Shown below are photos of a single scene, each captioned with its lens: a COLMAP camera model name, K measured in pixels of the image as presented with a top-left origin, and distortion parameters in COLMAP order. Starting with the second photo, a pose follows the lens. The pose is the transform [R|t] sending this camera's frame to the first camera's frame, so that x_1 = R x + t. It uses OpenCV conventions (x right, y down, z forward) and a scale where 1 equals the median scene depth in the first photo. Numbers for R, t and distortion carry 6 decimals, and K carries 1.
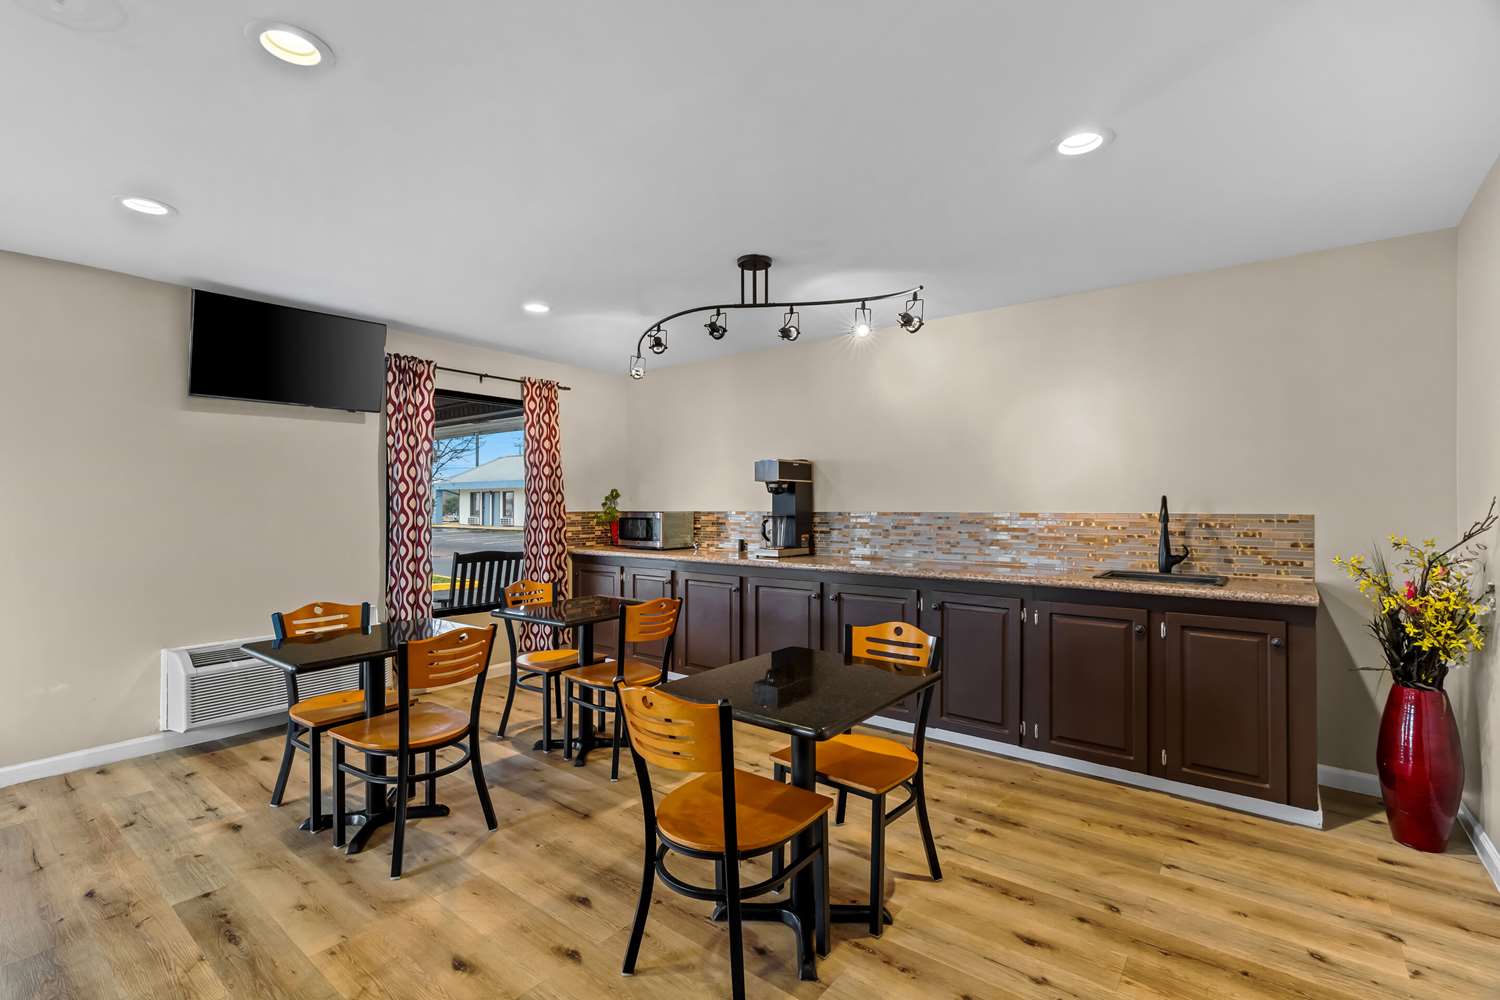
lens RADIAL K [[662.8, 0, 750.0], [0, 662.8, 500.0], [0, 0, 1]] dist [0.000079, -0.000023]
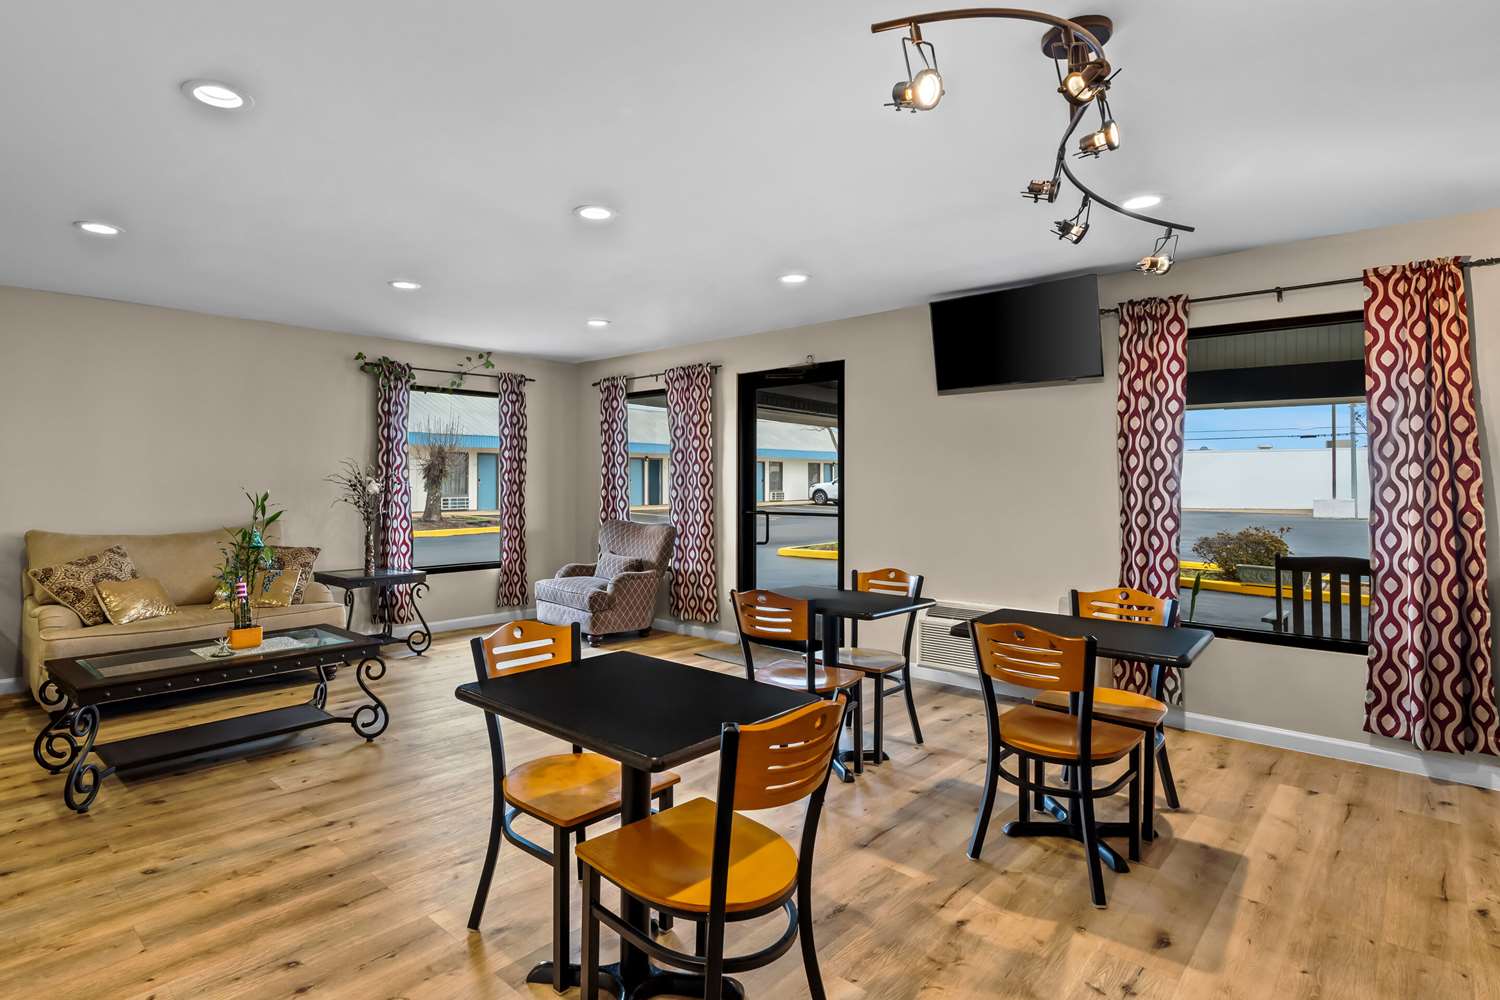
lens RADIAL K [[793.4, 0, 750.0], [0, 793.4, 500.0], [0, 0, 1]] dist [0.001156, 0.000180]
pose [[-0.047982, 0.014453, -0.998744, 0.465663], [-0.001914, 0.999892, 0.014562, 0.014067], [0.998846, 0.002610, -0.047949, 0.555578]]
